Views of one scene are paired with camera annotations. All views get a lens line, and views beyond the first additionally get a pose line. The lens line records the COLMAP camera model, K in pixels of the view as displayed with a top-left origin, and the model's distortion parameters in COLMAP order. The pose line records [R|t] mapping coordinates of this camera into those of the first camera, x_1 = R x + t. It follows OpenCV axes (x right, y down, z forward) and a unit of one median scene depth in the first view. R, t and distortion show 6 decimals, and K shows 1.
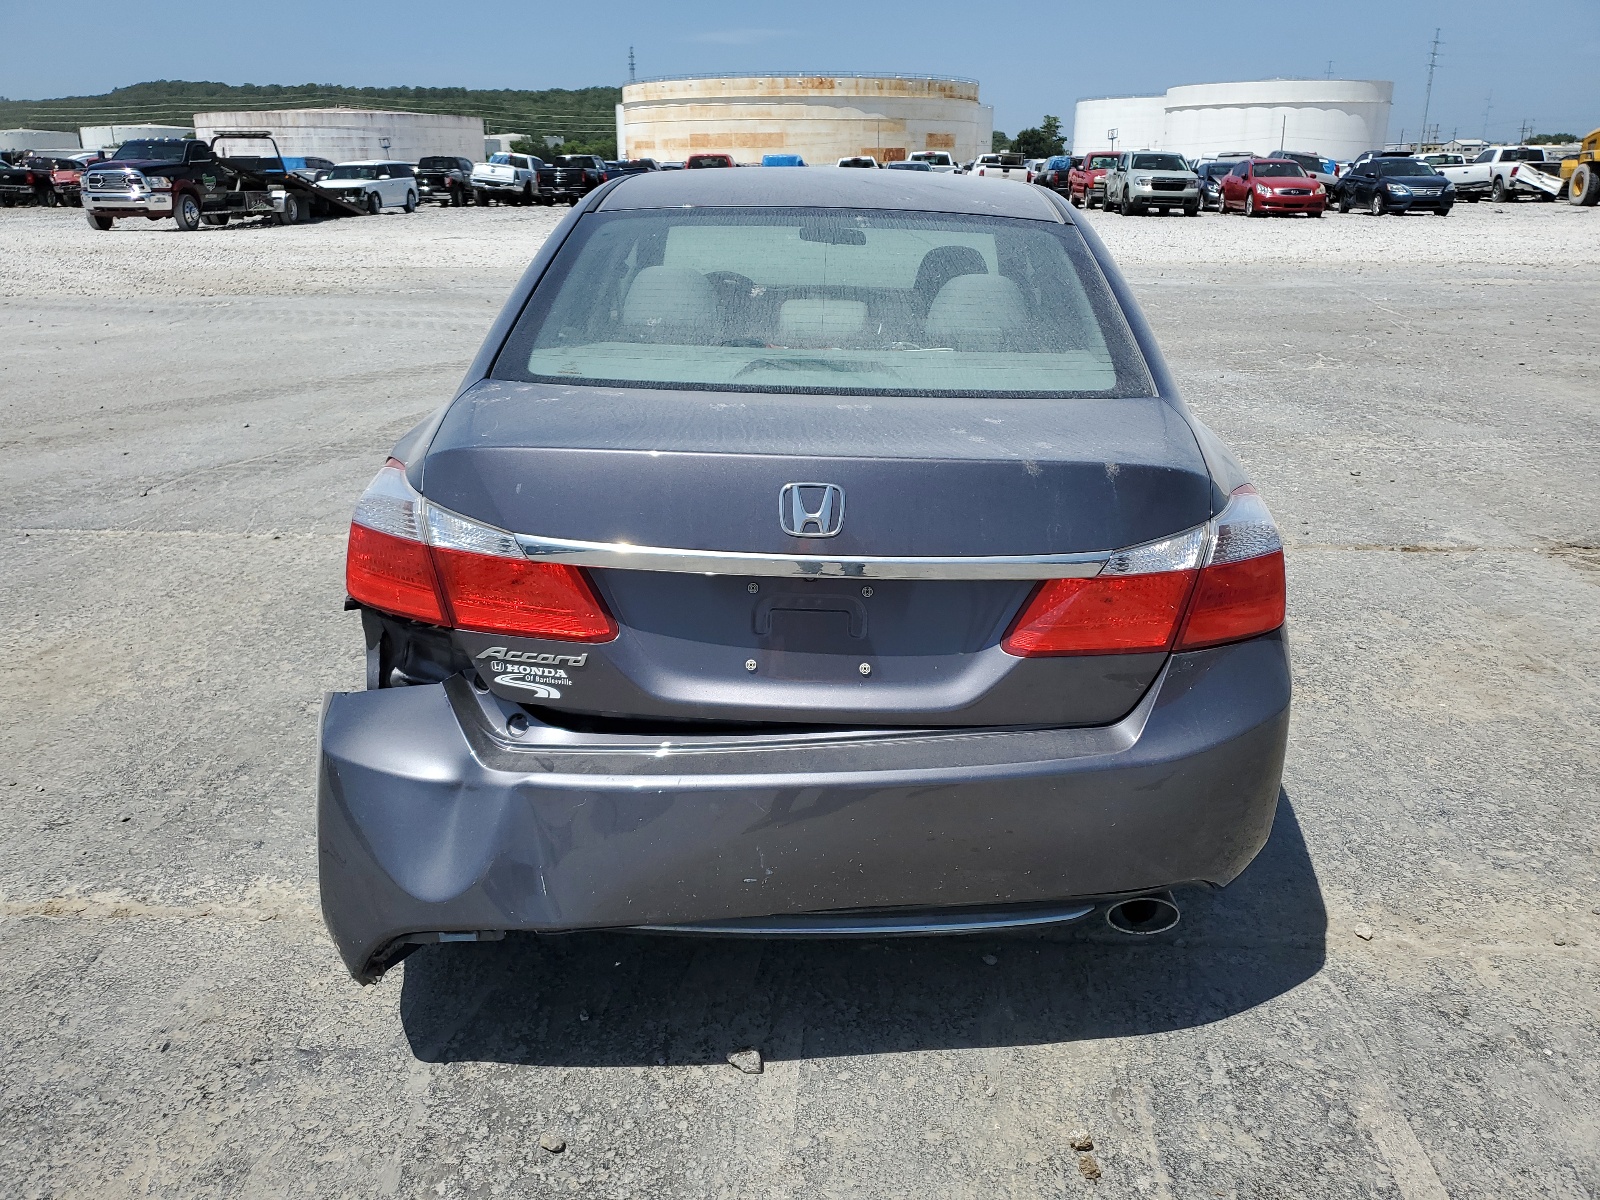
lens RADIAL K [[1246.4, 0, 794.4], [0, 1246.4, 600.6], [0, 0, 1]] dist [0.022561, -0.005663]
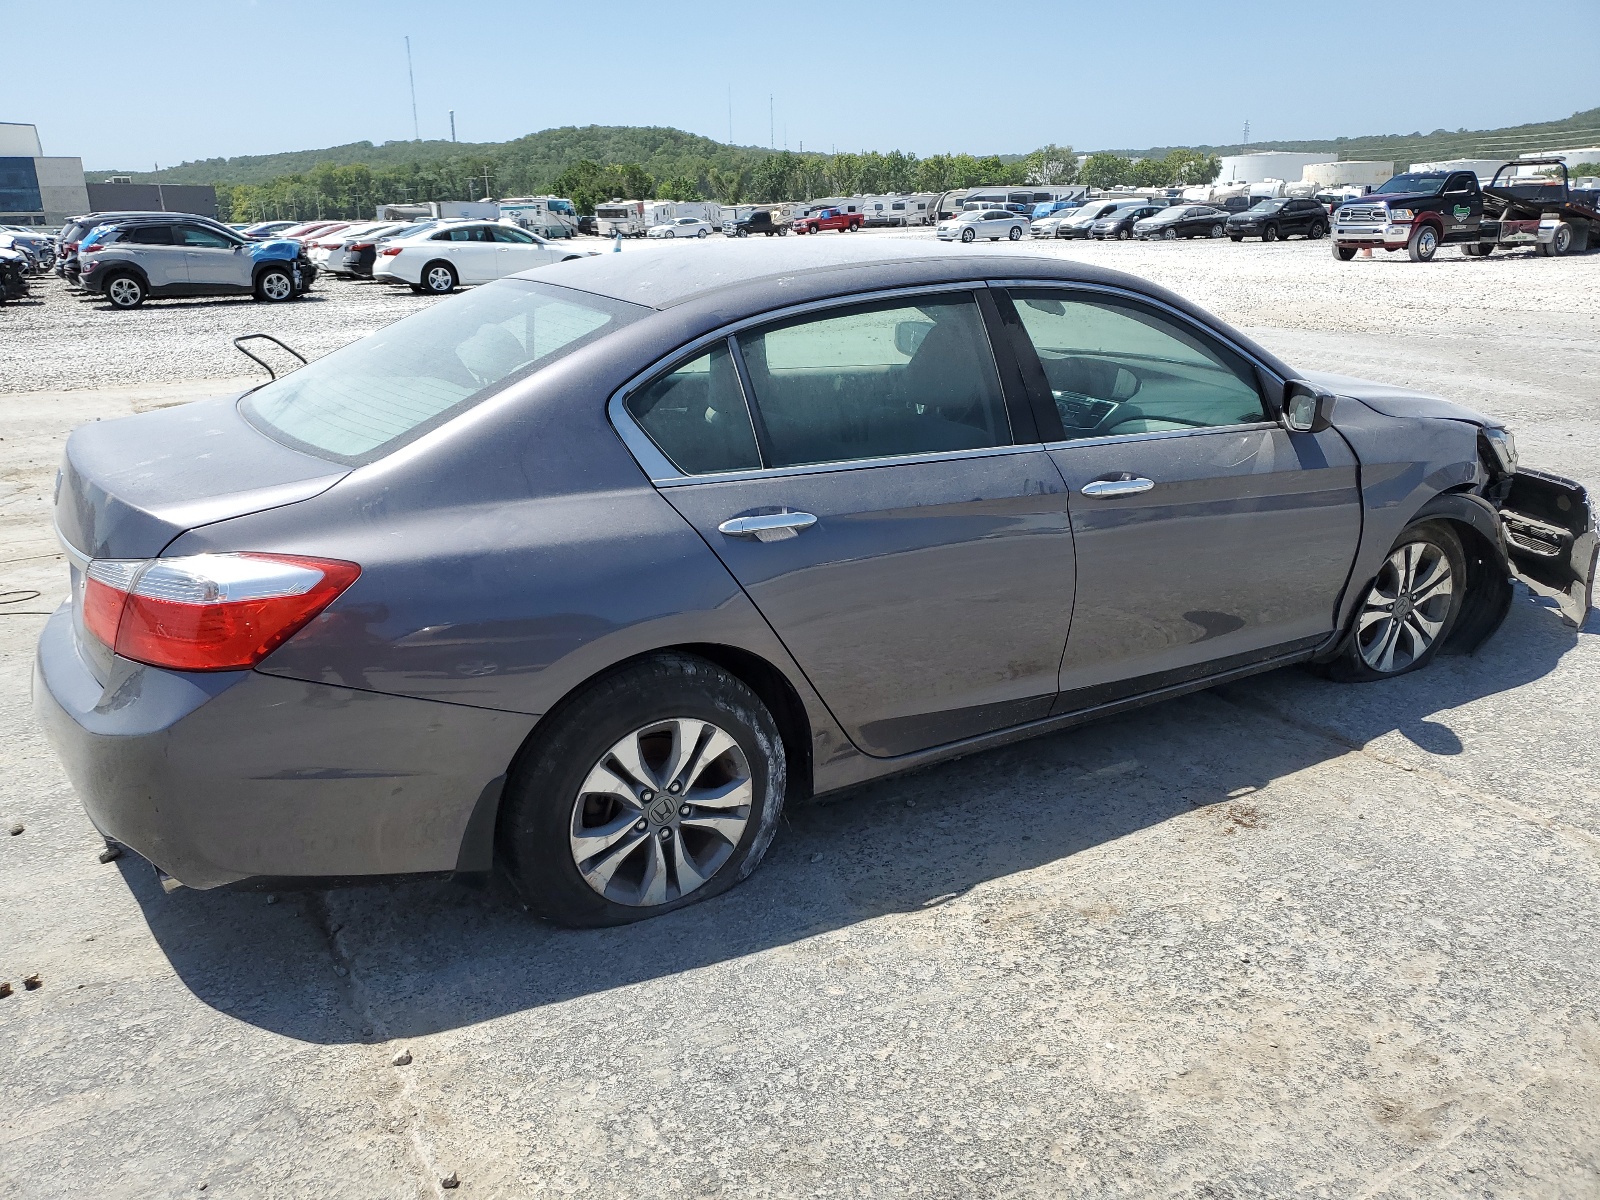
lens RADIAL K [[1246.4, 0, 799.7], [0, 1246.4, 597.7], [0, 0, 1]] dist [0.022561, -0.005663]
pose [[0.540128, 0.237825, -0.807280, 0.123705], [-0.254708, 0.960448, 0.112531, -0.023952], [0.802113, 0.144840, 0.579341, 0.061275]]
